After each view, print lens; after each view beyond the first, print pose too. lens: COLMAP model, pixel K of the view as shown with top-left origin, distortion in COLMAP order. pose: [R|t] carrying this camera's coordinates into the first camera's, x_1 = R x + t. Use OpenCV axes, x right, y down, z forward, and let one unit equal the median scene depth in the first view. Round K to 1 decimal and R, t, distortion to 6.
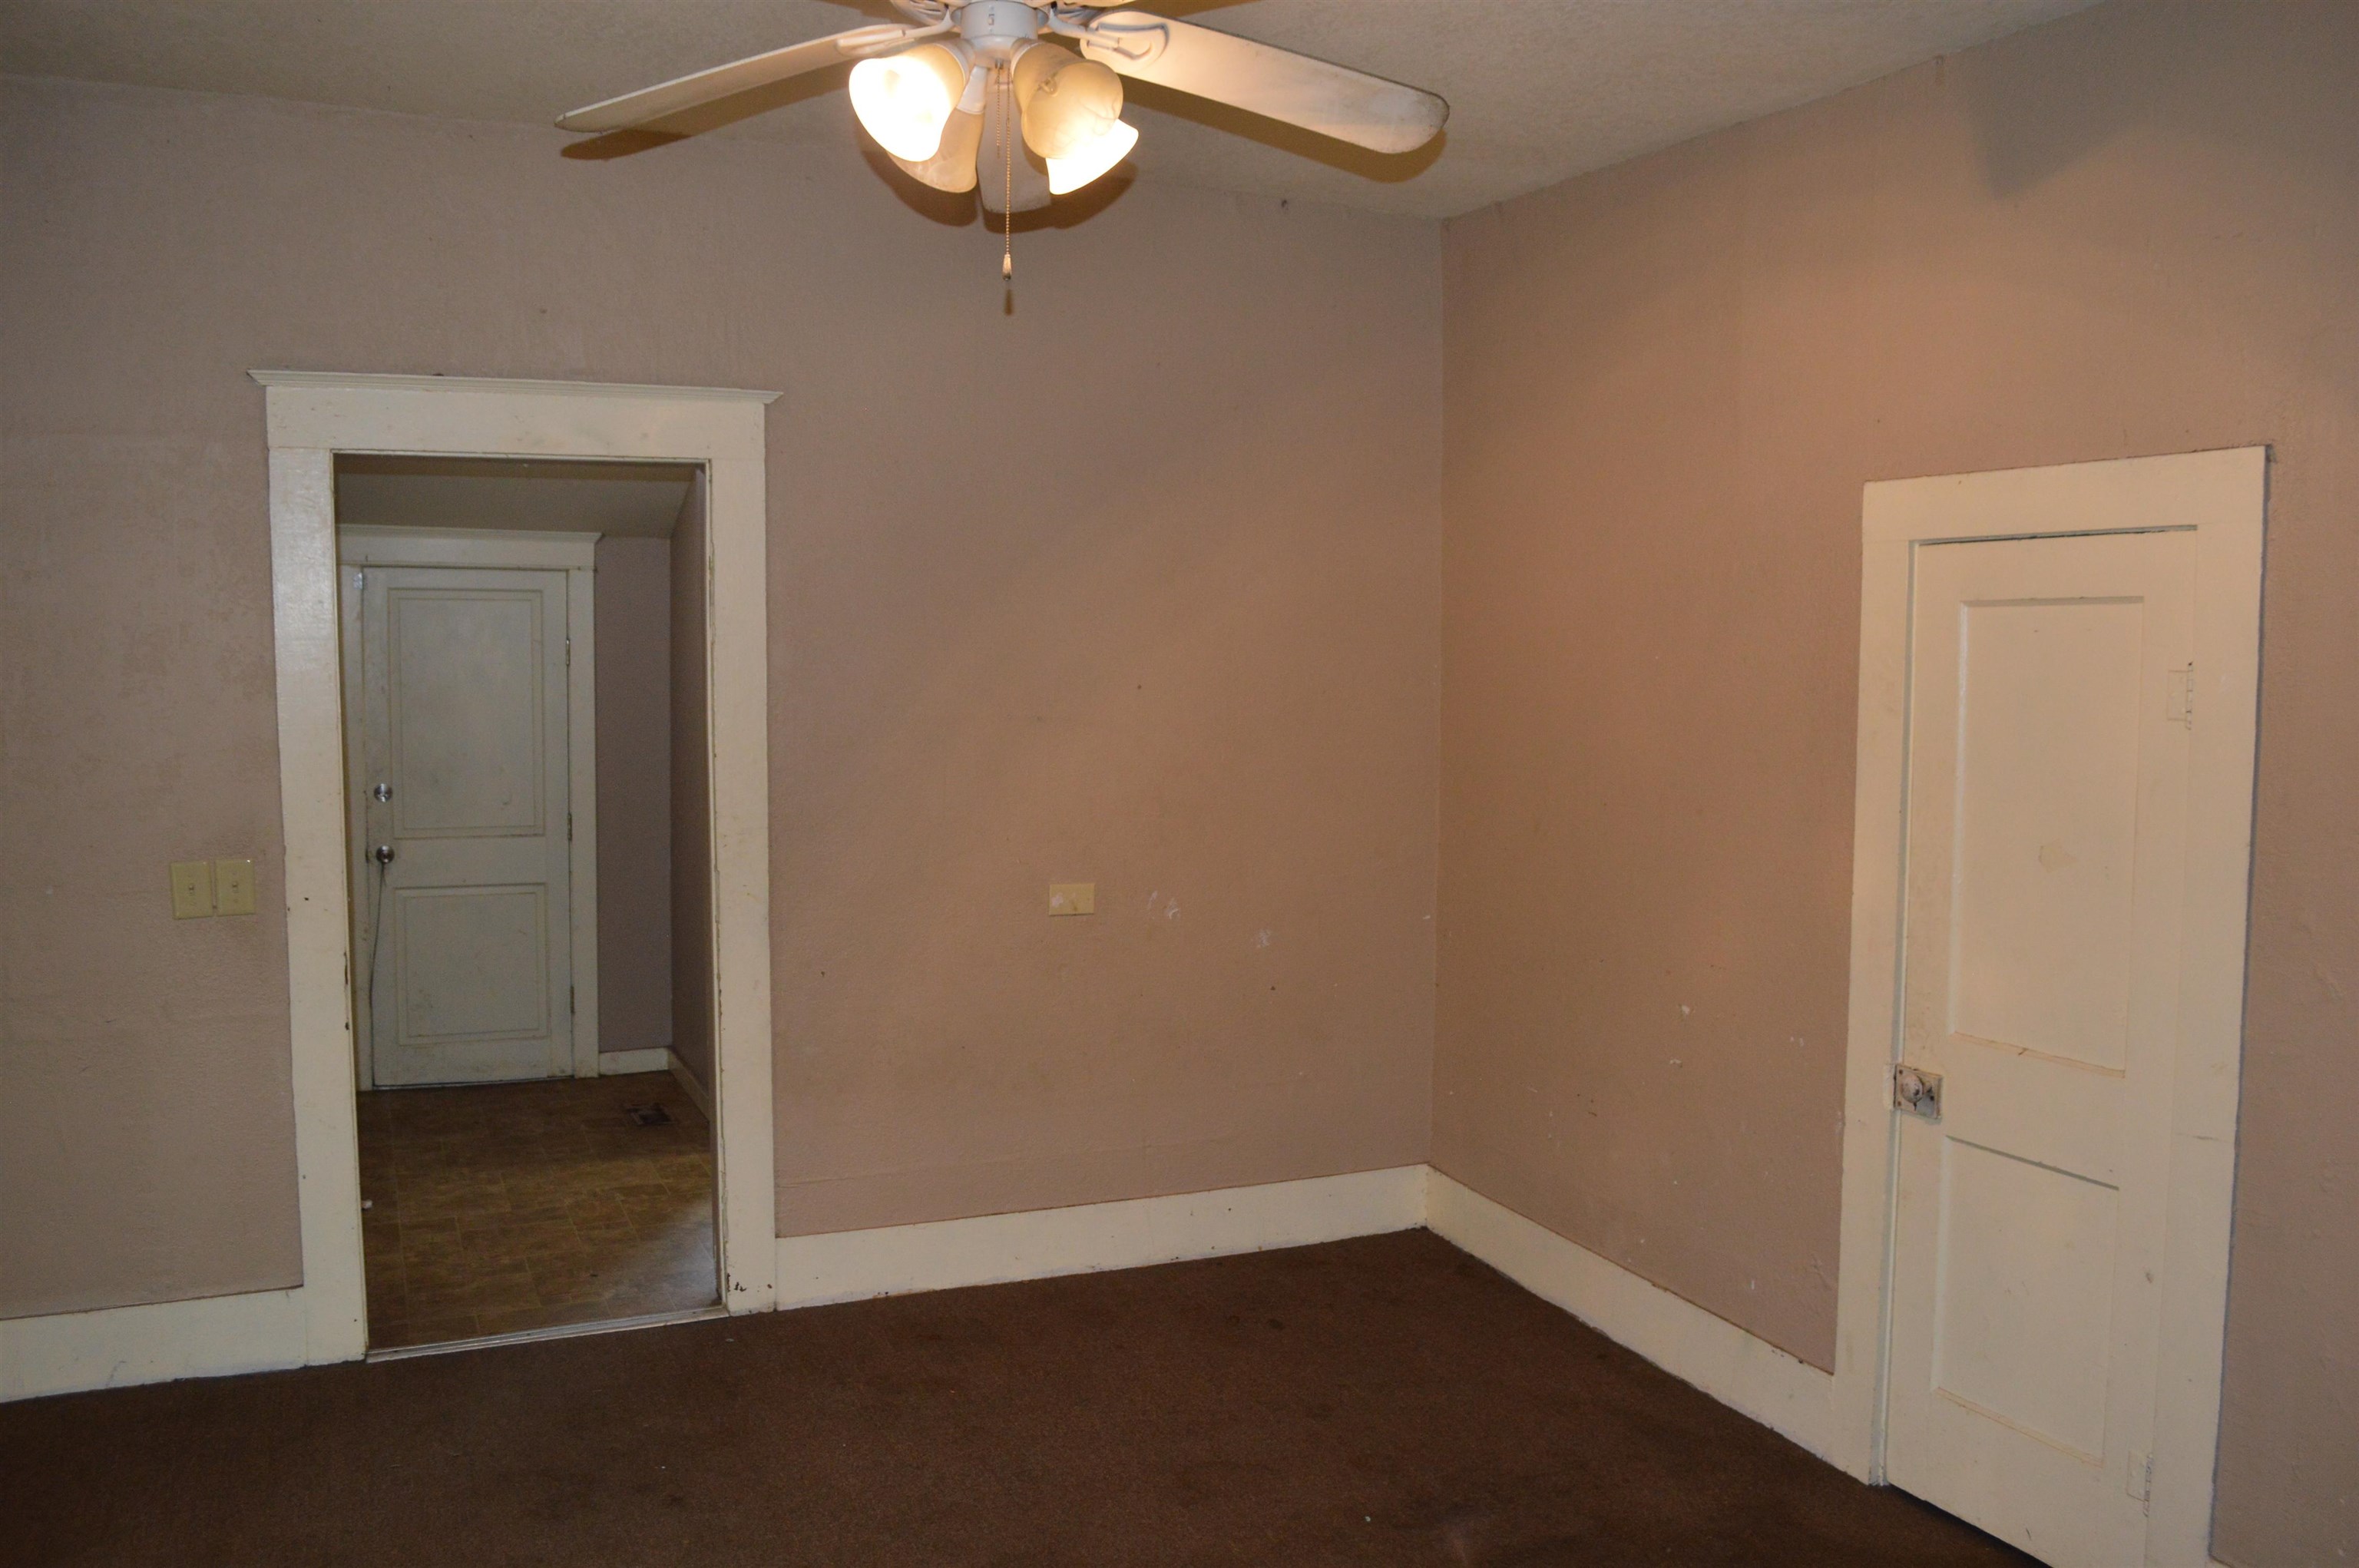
lens RADIAL K [[1920.0, 0, 1179.5], [0, 1920.0, 784.0], [0, 0, 1]] dist [-0.070441, 0.003102]
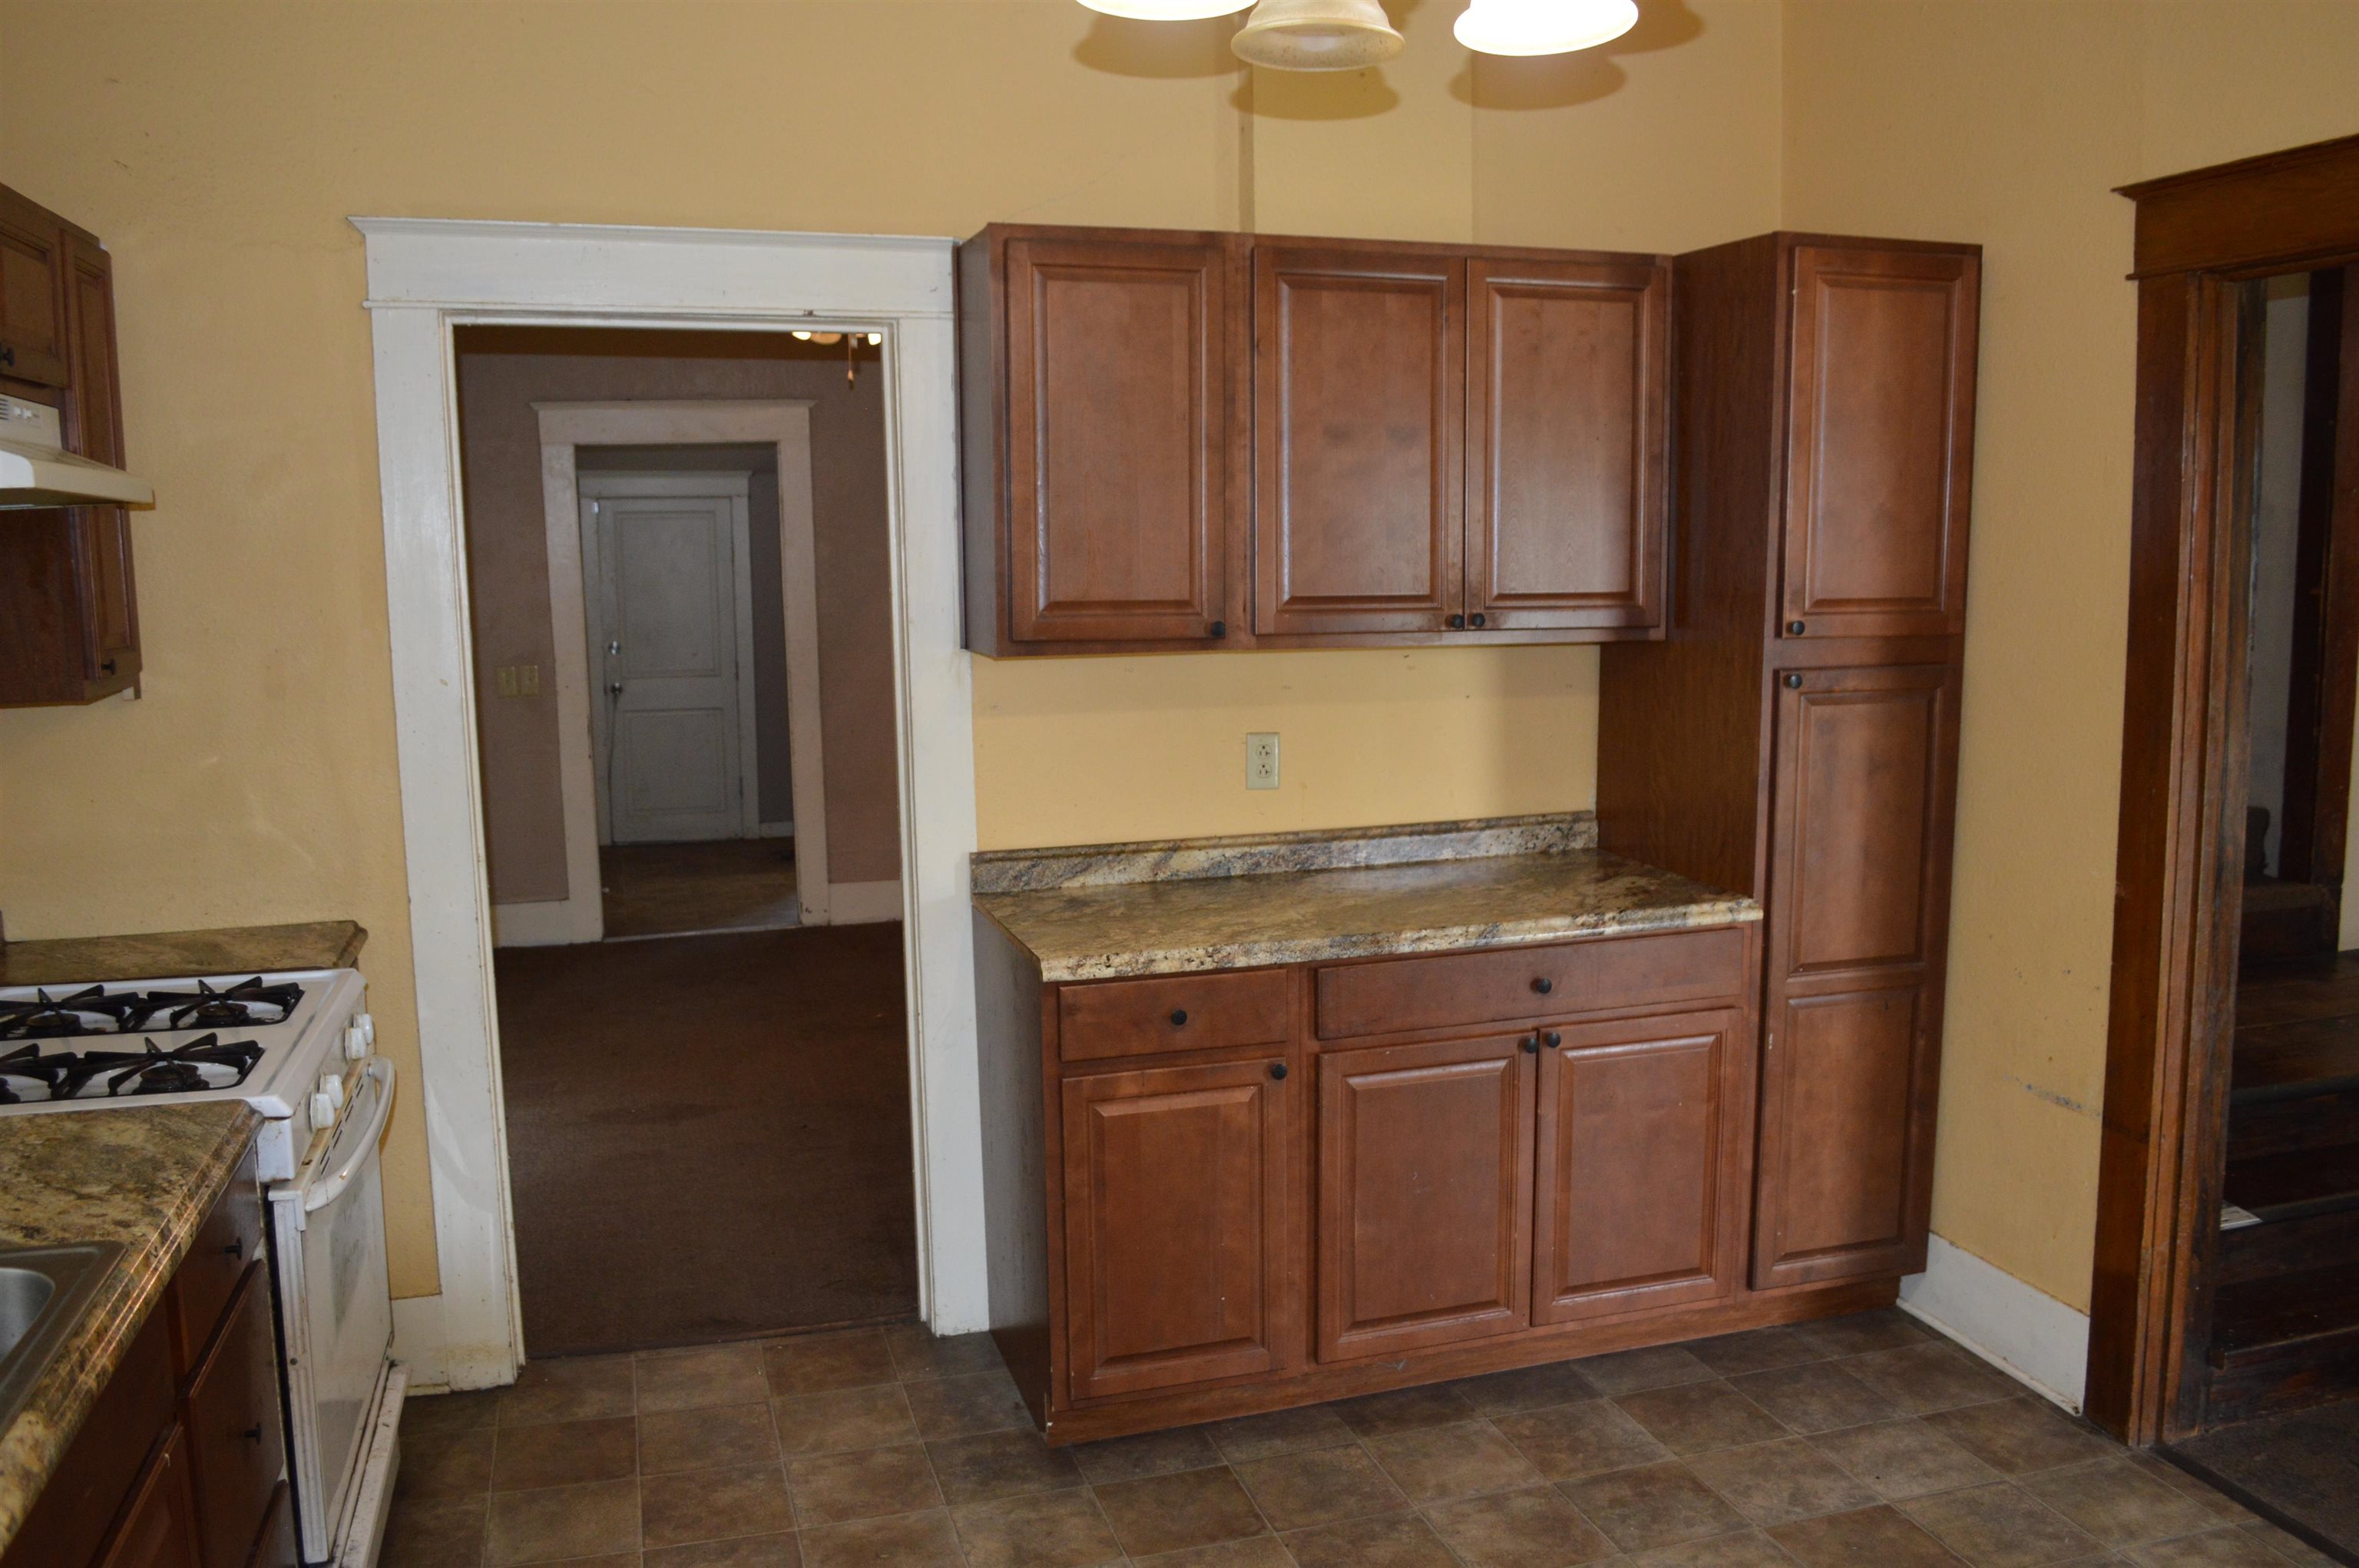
lens RADIAL K [[1783.0, 0, 1179.5], [0, 1783.0, 784.0], [0, 0, 1]] dist [-0.091356, -0.001399]
pose [[0.995162, -0.003979, -0.098170, 0.265619], [0.010109, 0.998023, 0.062026, 0.047550], [0.097729, -0.062718, 0.993235, -0.577272]]
